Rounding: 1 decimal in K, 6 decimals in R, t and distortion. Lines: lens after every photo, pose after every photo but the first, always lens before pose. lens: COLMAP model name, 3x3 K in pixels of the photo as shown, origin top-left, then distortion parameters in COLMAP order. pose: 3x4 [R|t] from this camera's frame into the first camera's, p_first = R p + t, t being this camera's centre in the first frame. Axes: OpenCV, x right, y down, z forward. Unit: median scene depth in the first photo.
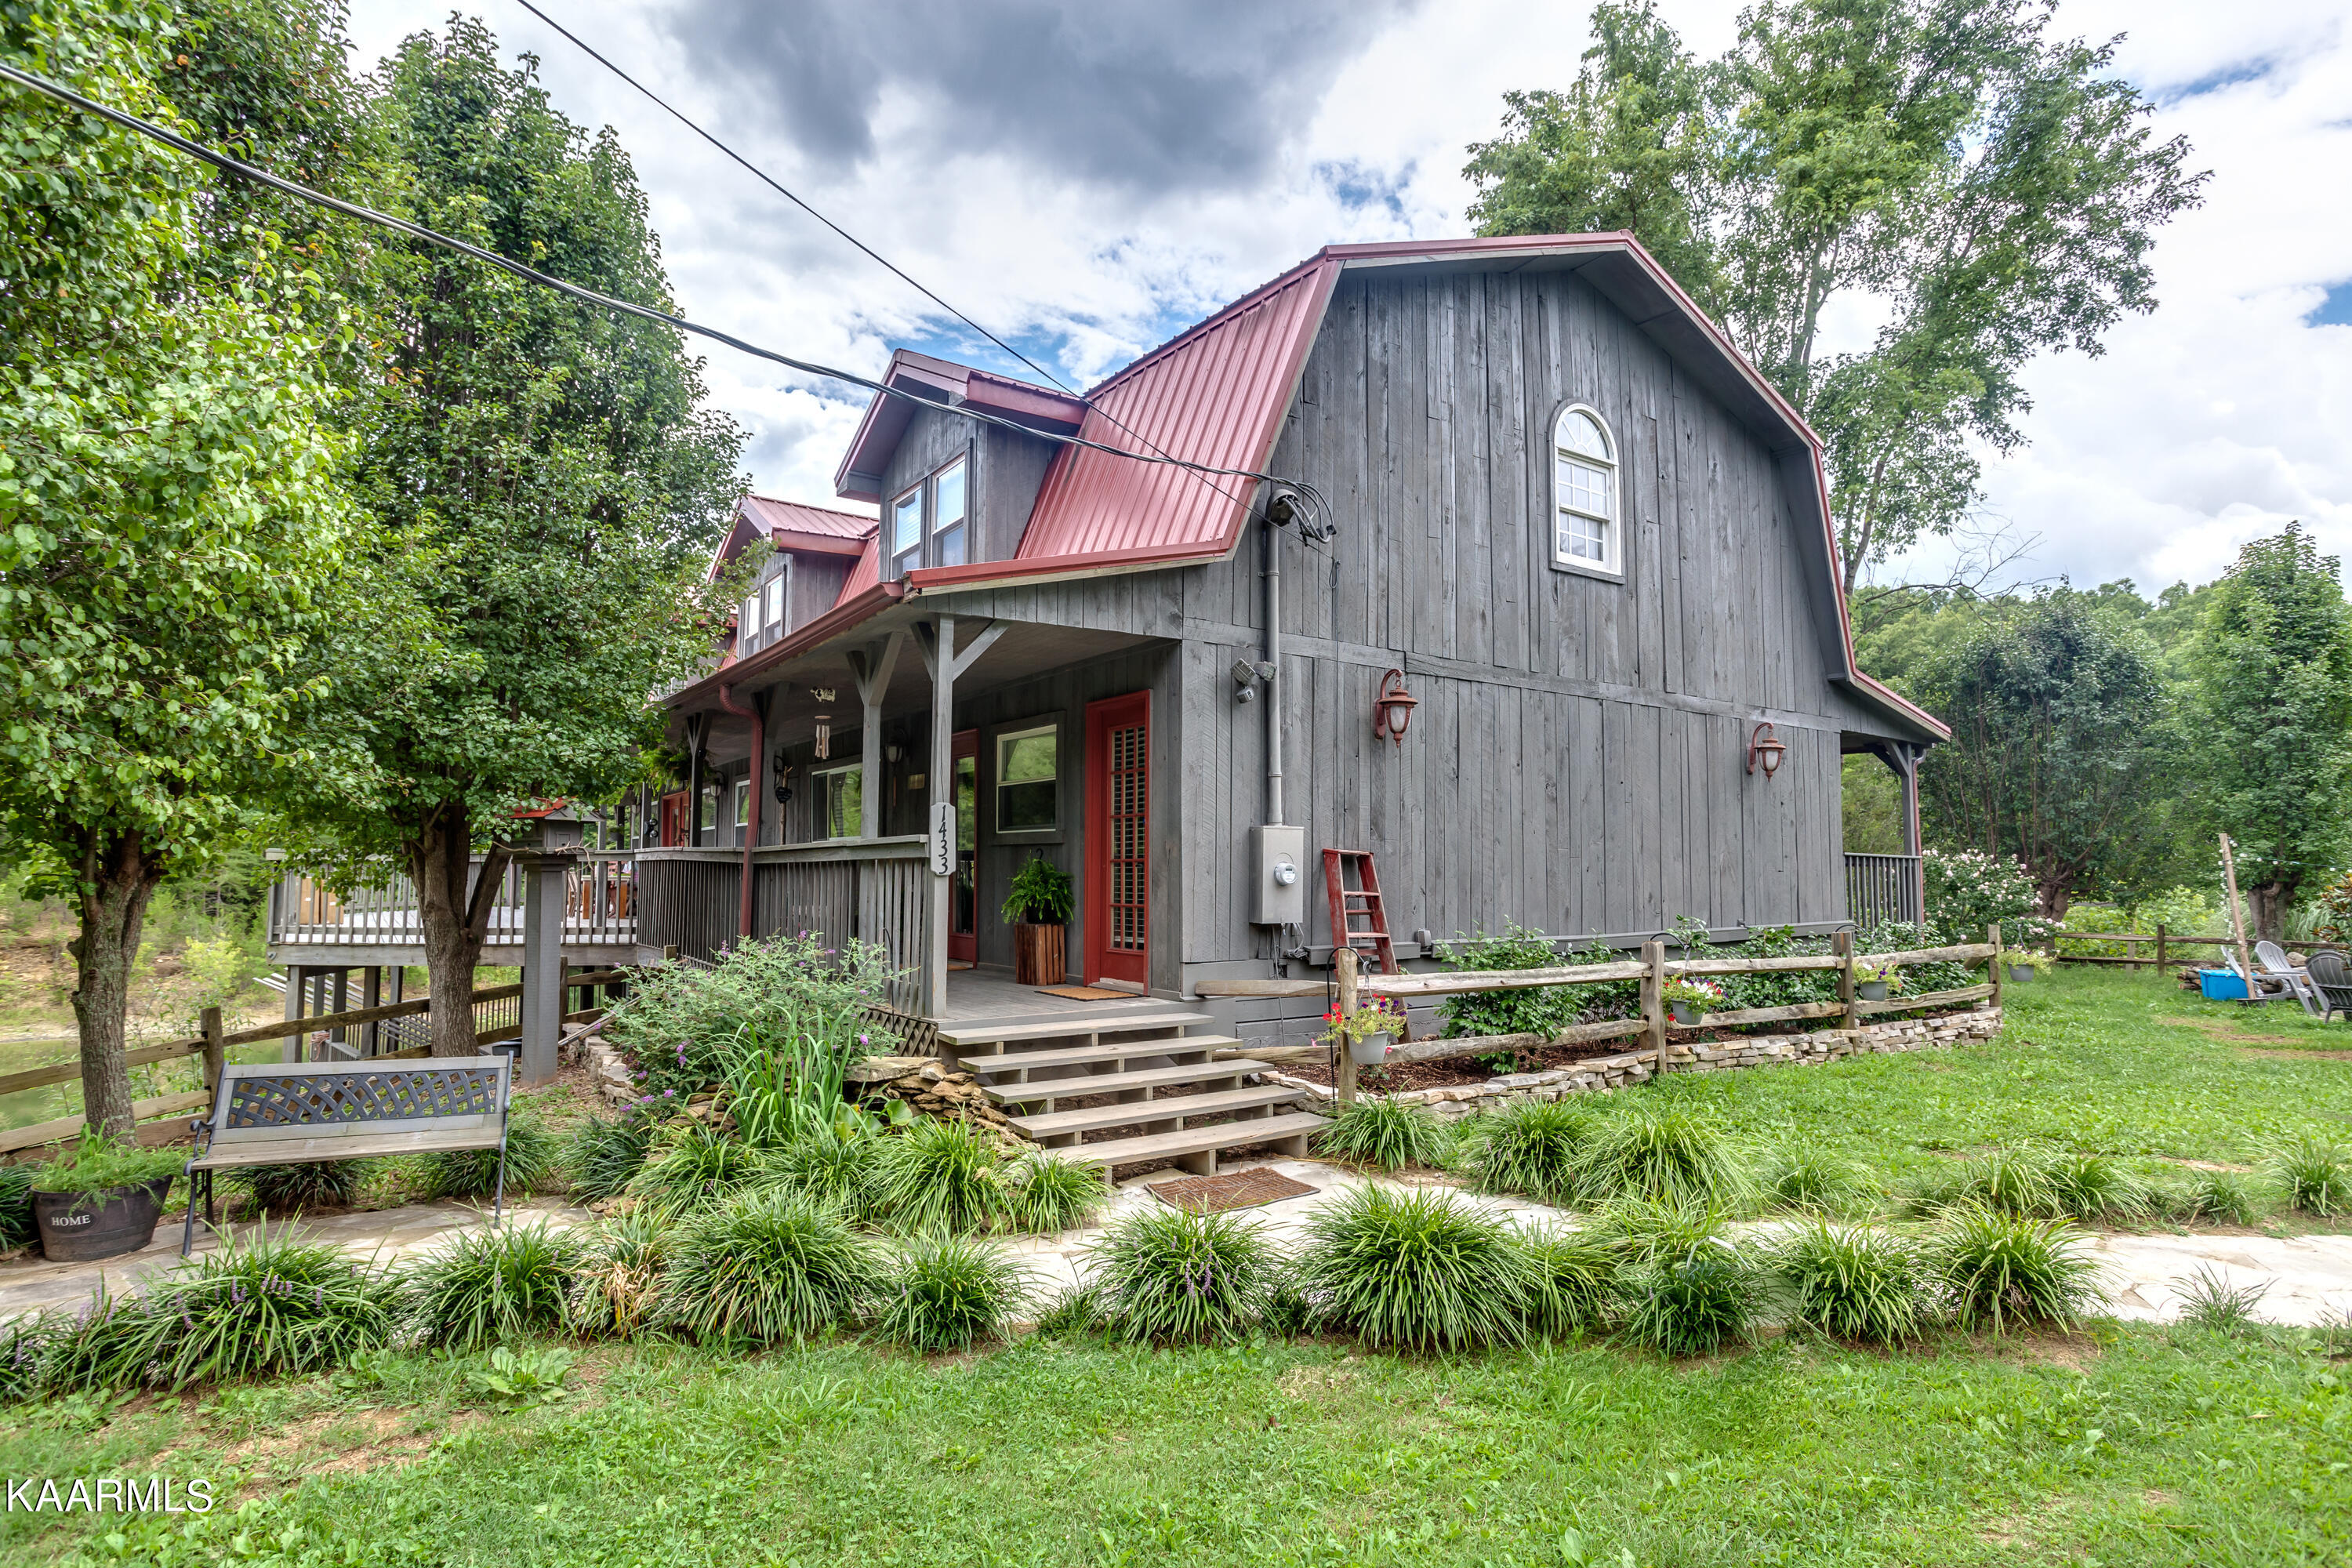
lens RADIAL K [[1257.2, 0, 1176.0], [0, 1257.2, 784.0], [0, 0, 1]] dist [-0.066549, 0.050783]
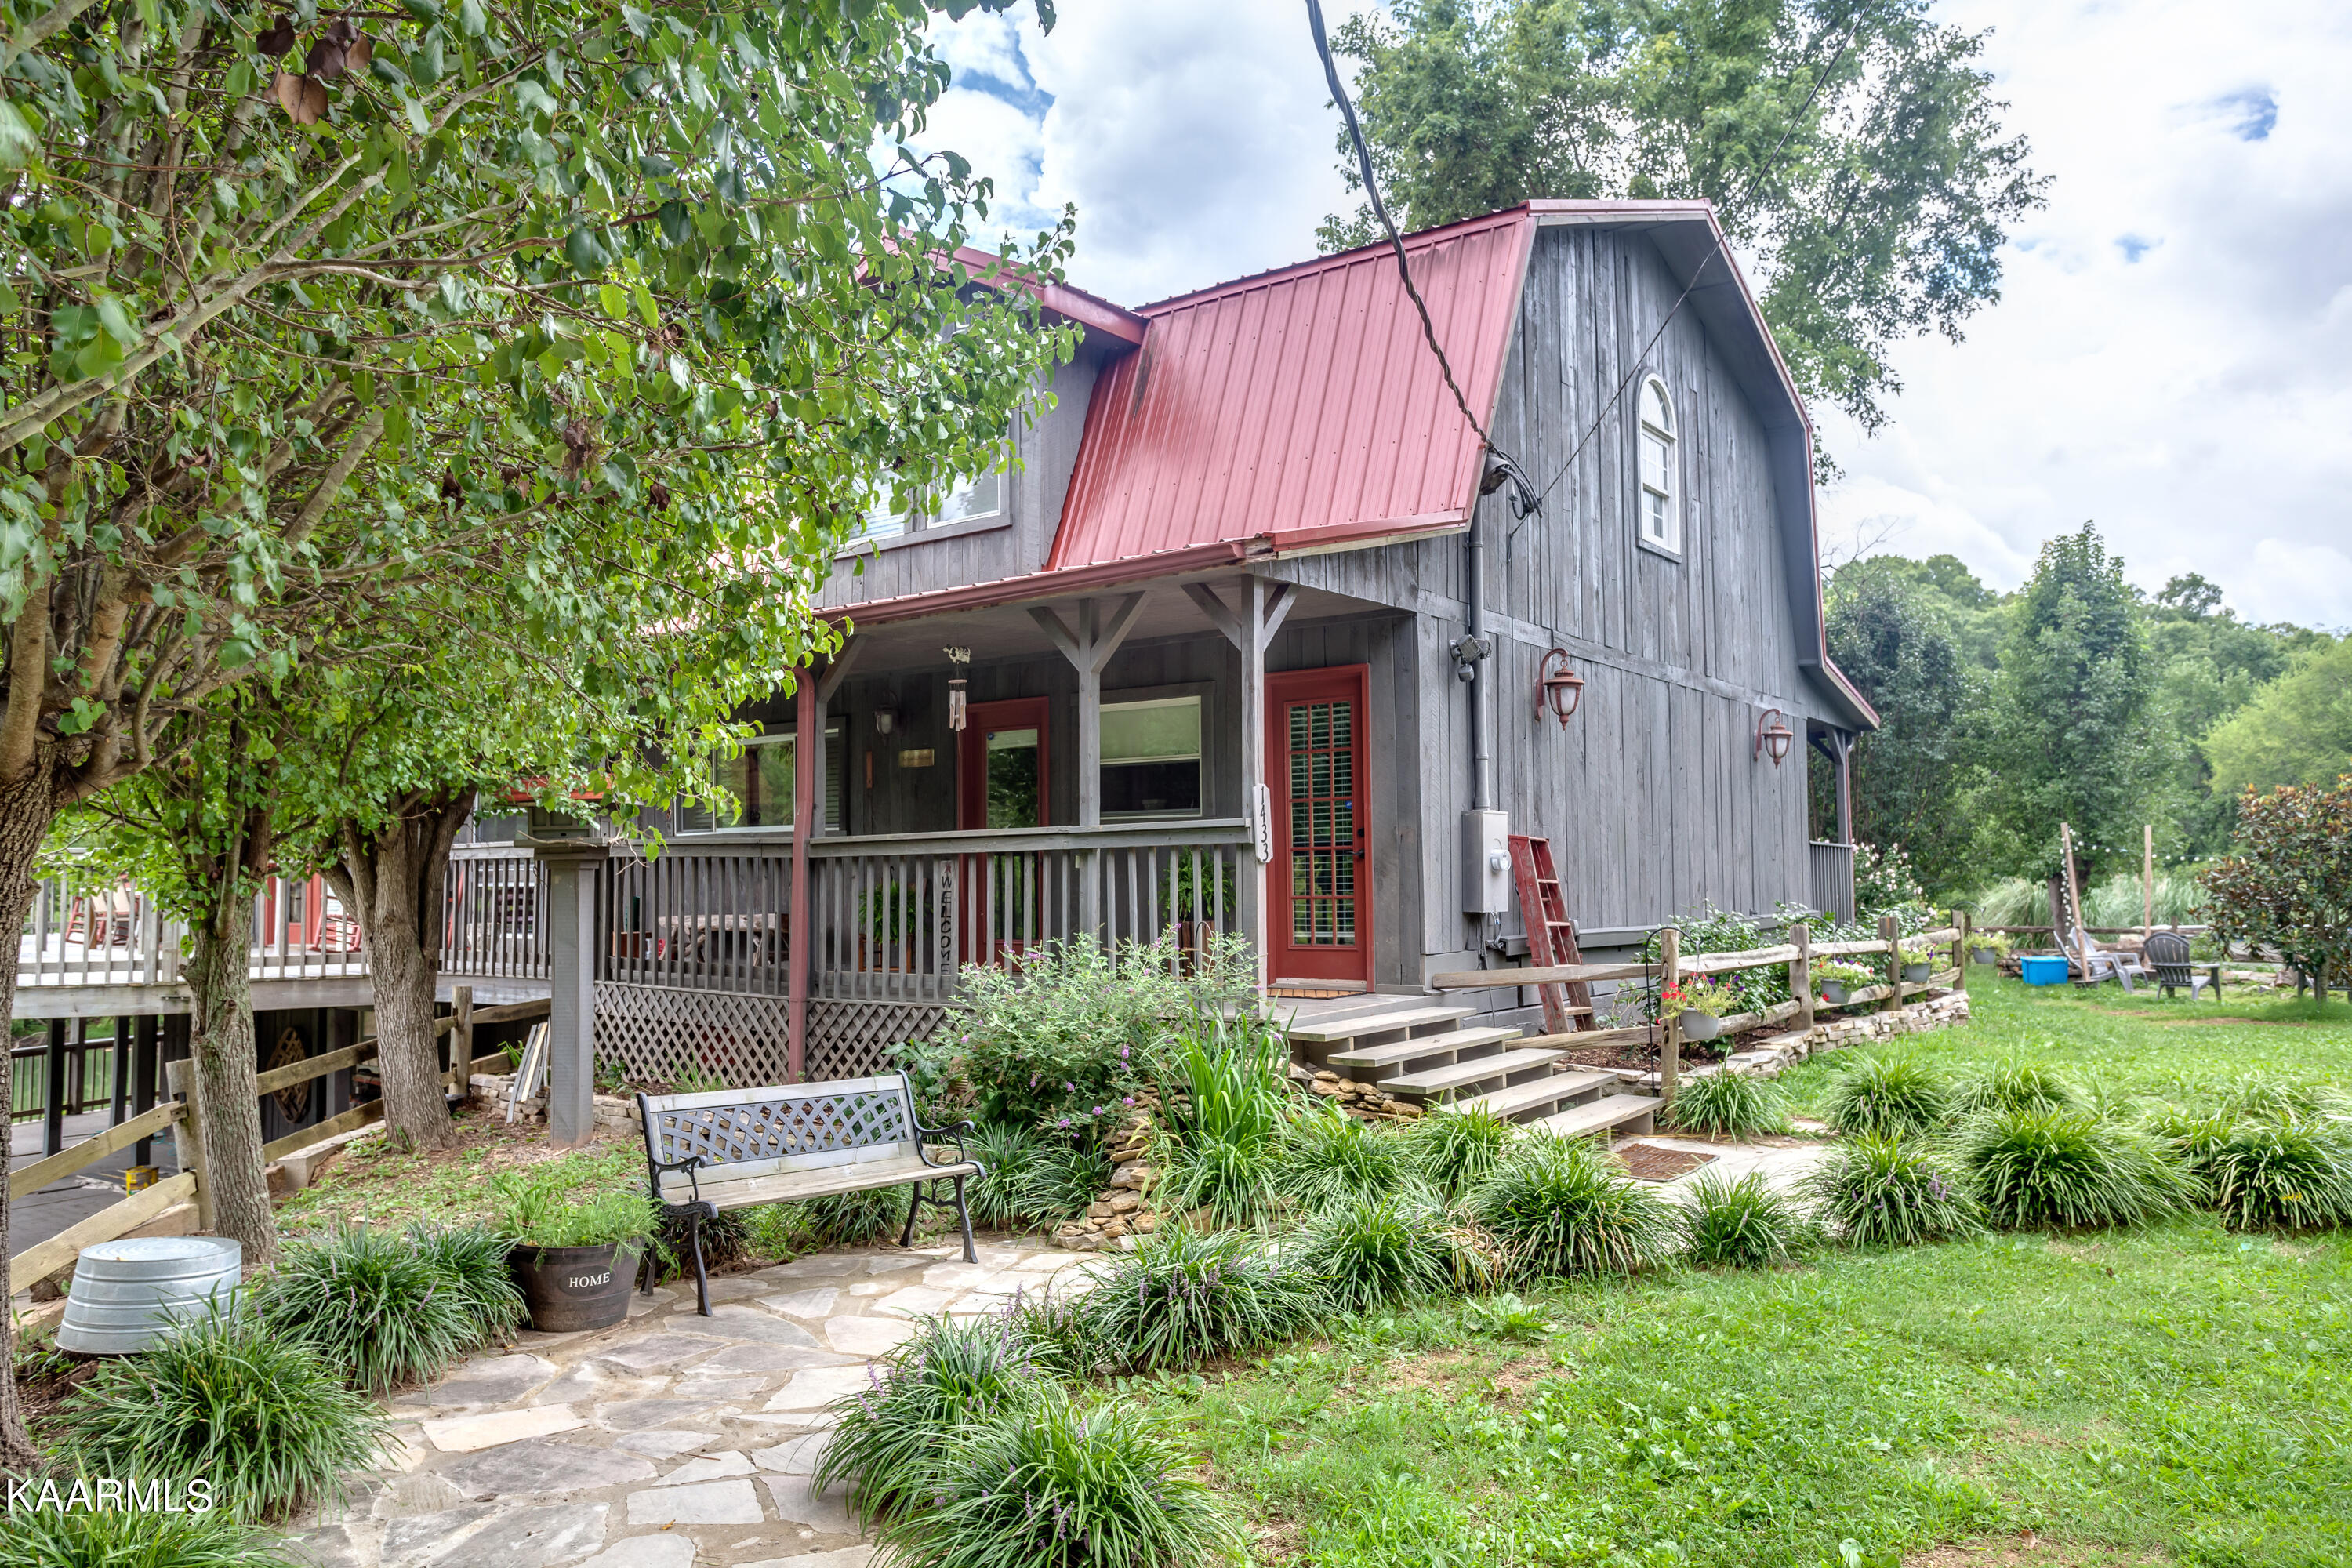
lens RADIAL K [[1659.0, 0, 1176.0], [0, 1659.0, 784.0], [0, 0, 1]] dist [0.002417, 0.001465]
pose [[0.941618, 0.007201, 0.336607, -0.445088], [-0.011377, 0.999881, 0.010435, 0.002177], [-0.336492, -0.013656, 0.941587, -0.086627]]
